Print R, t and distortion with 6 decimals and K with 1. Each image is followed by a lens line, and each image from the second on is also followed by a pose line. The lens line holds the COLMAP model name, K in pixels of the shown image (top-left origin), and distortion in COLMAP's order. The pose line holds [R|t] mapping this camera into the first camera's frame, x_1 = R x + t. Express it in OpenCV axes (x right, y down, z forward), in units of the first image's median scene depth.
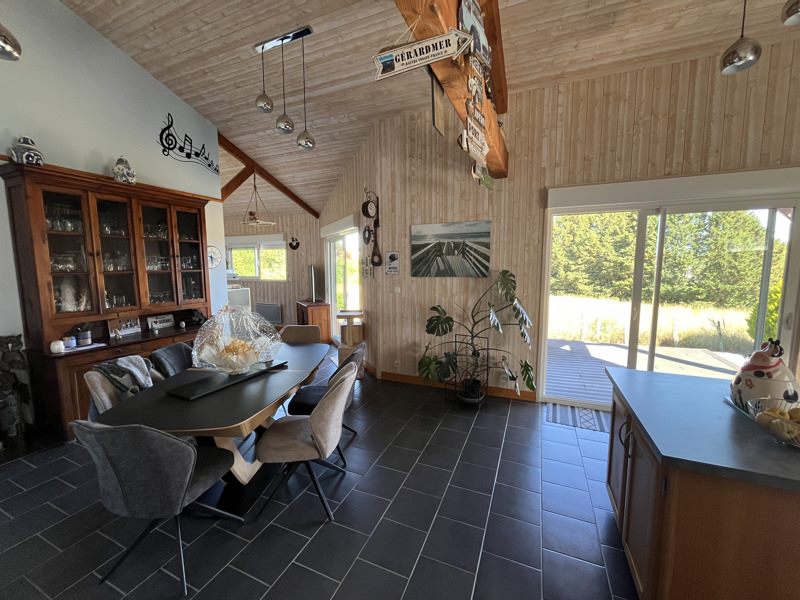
lens RADIAL K [[323.2, 0, 398.5], [0, 323.2, 299.3], [0, 0, 1]] dist [-0.001261, -0.000102]
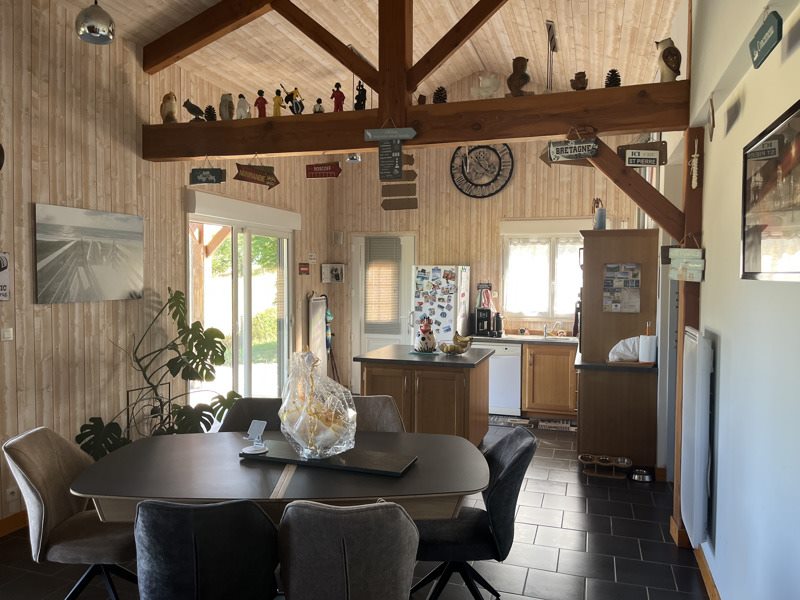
lens RADIAL K [[609.7, 0, 402.4], [0, 609.7, 298.8], [0, 0, 1]] dist [0.054459, -0.034897]
pose [[-0.102322, -0.035907, 0.994103, -1.072659], [0.101399, 0.993766, 0.046332, -0.071276], [-0.989570, 0.105542, -0.098043, 0.582541]]
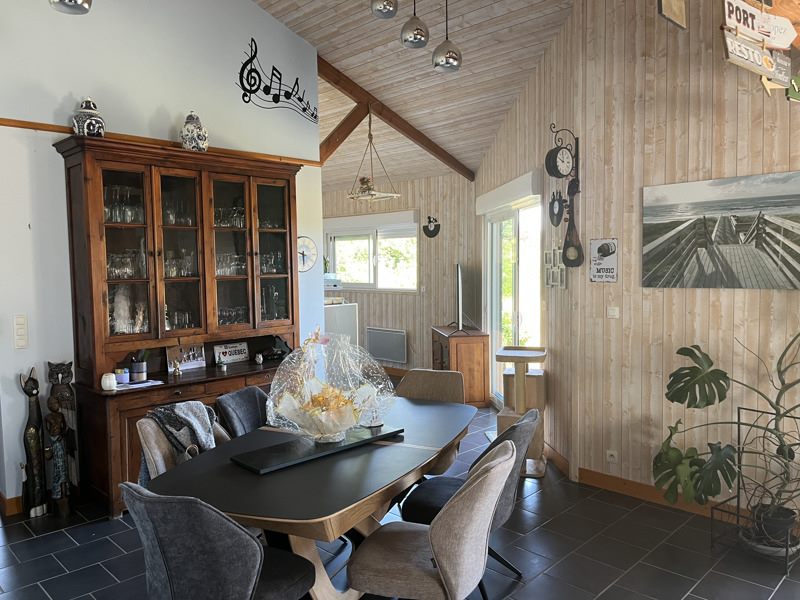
lens RADIAL K [[609.7, 0, 402.5], [0, 609.7, 299.9], [0, 0, 1]] dist [0.054459, -0.034897]
pose [[0.932738, 0.014116, -0.360278, 0.039737], [-0.028672, 0.998973, -0.035089, -0.005081], [0.359412, 0.043059, 0.932185, -0.045089]]
